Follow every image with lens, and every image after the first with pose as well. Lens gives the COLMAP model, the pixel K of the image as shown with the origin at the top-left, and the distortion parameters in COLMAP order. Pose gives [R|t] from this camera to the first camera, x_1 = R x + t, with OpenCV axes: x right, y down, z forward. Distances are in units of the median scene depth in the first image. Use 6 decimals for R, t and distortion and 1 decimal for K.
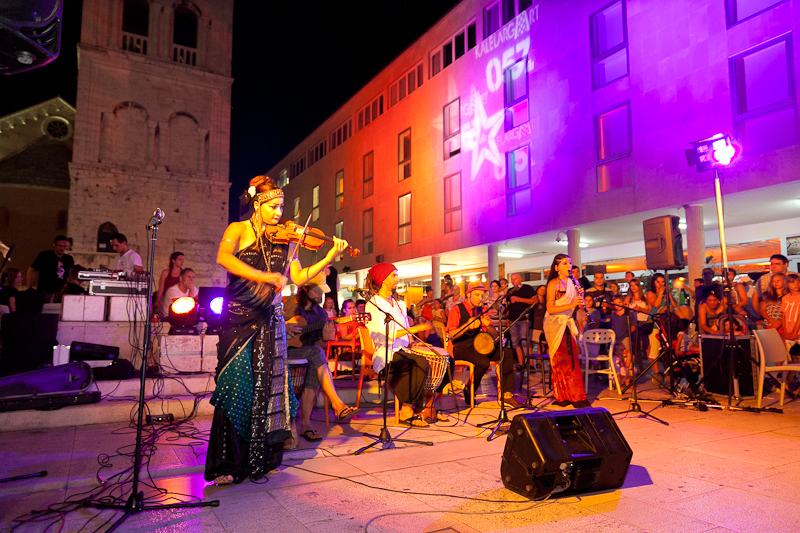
lens RADIAL K [[546.7, 0, 400.0], [0, 546.7, 266.5], [0, 0, 1]] dist [0.027030, 0.001101]
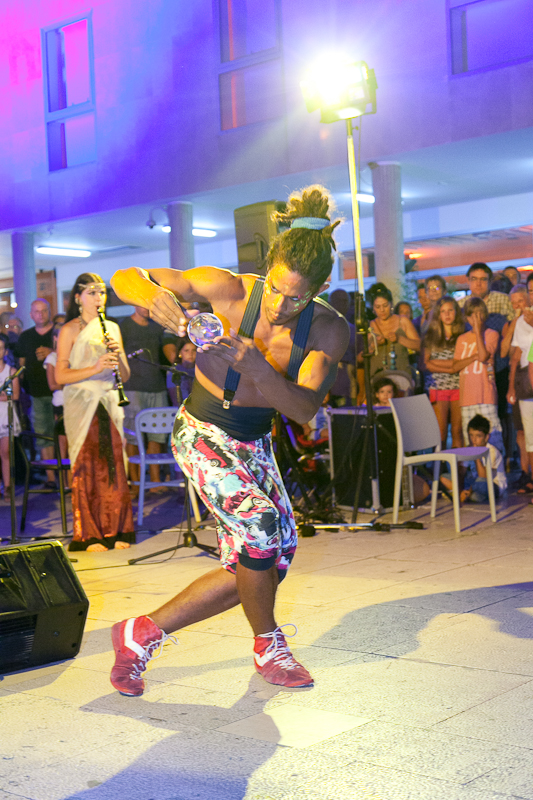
lens RADIAL K [[1206.0, 0, 266.5], [0, 1206.0, 400.0], [0, 0, 1]] dist [0.028882, 0.059685]
pose [[0.944009, -0.042285, 0.327200, 0.017766], [0.006398, 0.993912, 0.109987, -0.006899], [-0.329859, -0.101735, 0.938532, -0.045155]]
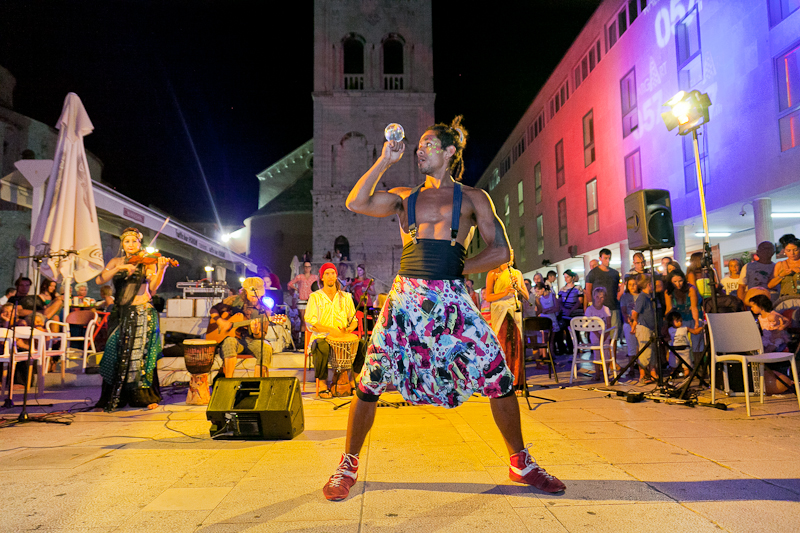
lens RADIAL K [[546.7, 0, 400.0], [0, 546.7, 266.5], [0, 0, 1]] dist [0.027030, 0.001101]
pose [[0.885094, -0.059368, -0.461610, 0.141347], [0.063230, 0.997974, -0.007112, 0.003409], [0.461097, -0.022892, 0.887054, 0.000797]]
